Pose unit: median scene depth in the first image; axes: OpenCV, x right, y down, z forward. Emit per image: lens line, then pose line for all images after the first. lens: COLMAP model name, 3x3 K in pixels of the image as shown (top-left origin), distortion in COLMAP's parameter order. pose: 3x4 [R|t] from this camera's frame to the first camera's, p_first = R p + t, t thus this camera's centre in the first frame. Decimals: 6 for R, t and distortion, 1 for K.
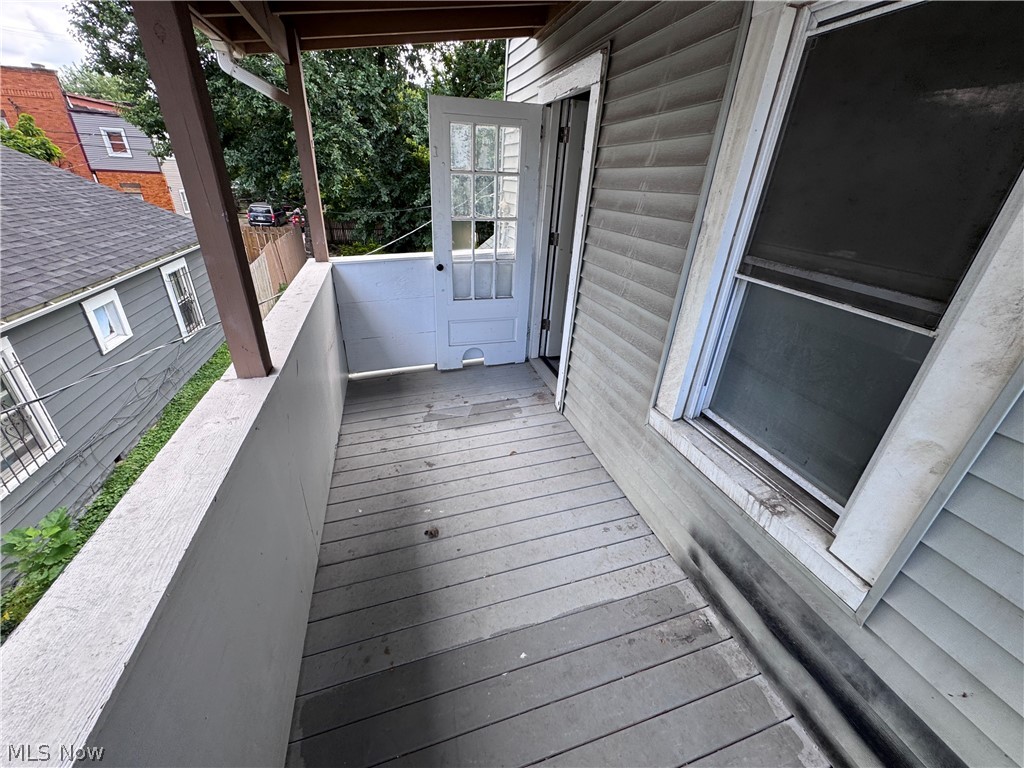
lens RADIAL K [[411.3, 0, 510.0], [0, 411.3, 383.8], [0, 0, 1]] dist [-0.002593, -0.000140]
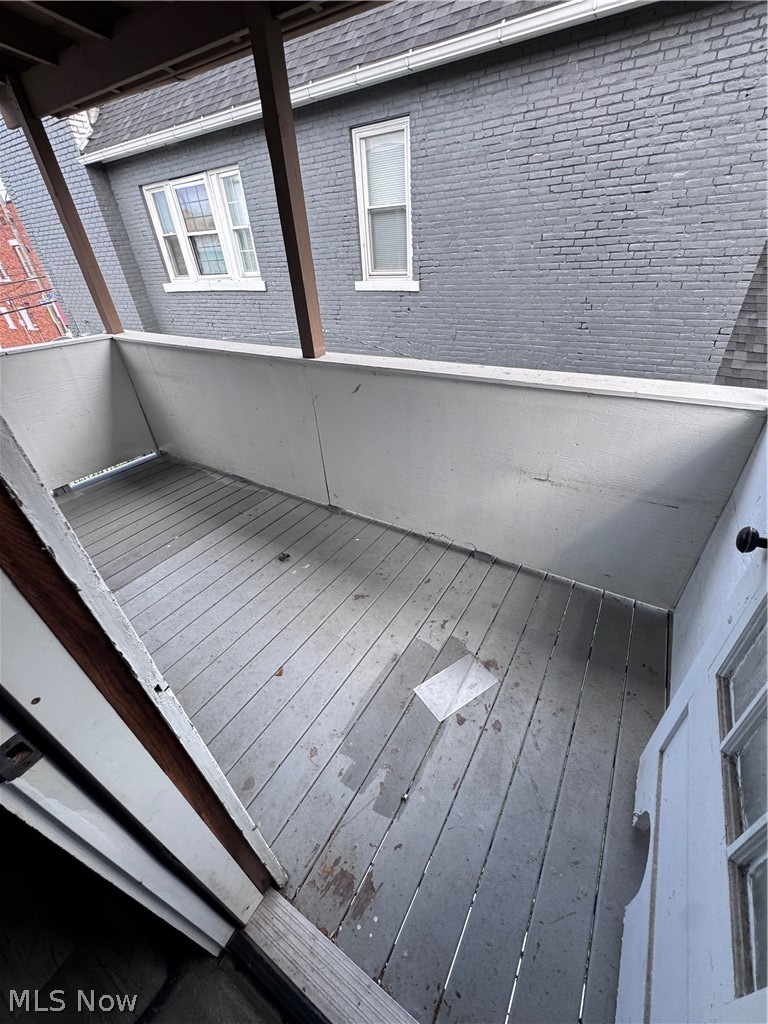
lens RADIAL K [[411.3, 0, 386.7], [0, 411.3, 510.9], [0, 0, 1]] dist [-0.002593, -0.000140]
pose [[-0.731420, 0.382403, -0.564618, 0.194309], [-0.283062, 0.583022, 0.761552, -0.655615], [0.620404, 0.716836, -0.318190, 1.442811]]
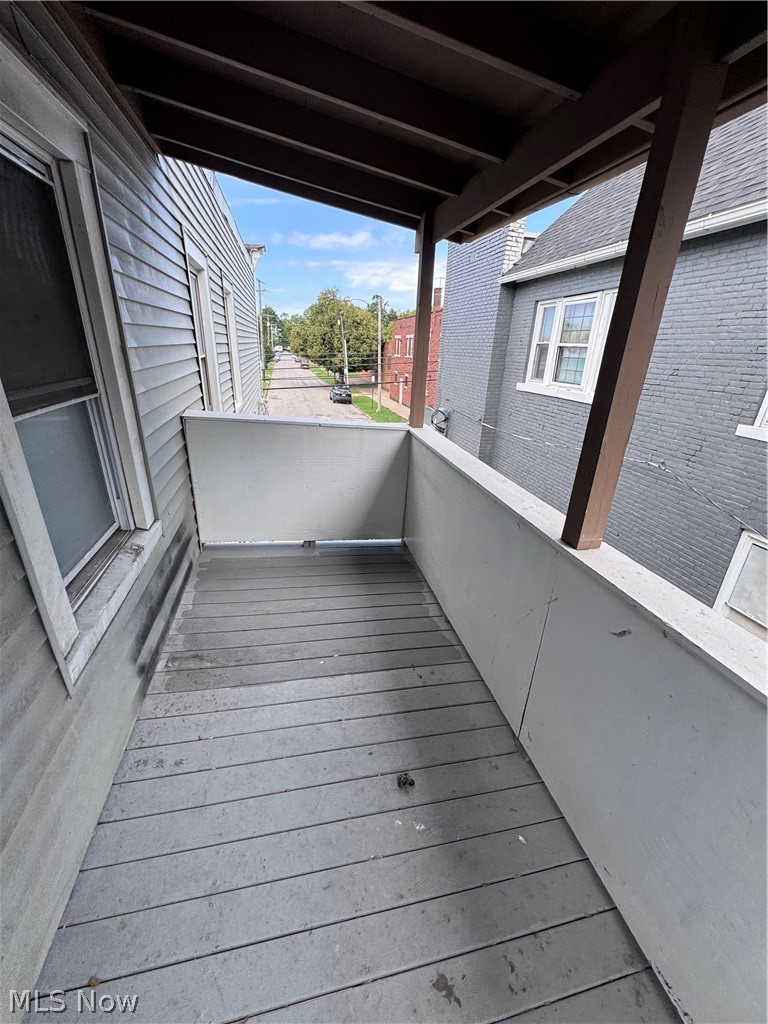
lens RADIAL K [[411.3, 0, 385.6], [0, 411.3, 510.8], [0, 0, 1]] dist [-0.002593, -0.000140]
pose [[-0.995243, -0.097030, 0.008753, -0.109364], [-0.056913, 0.651966, 0.756109, -0.552092], [-0.079072, 0.752014, -0.654387, 1.123962]]
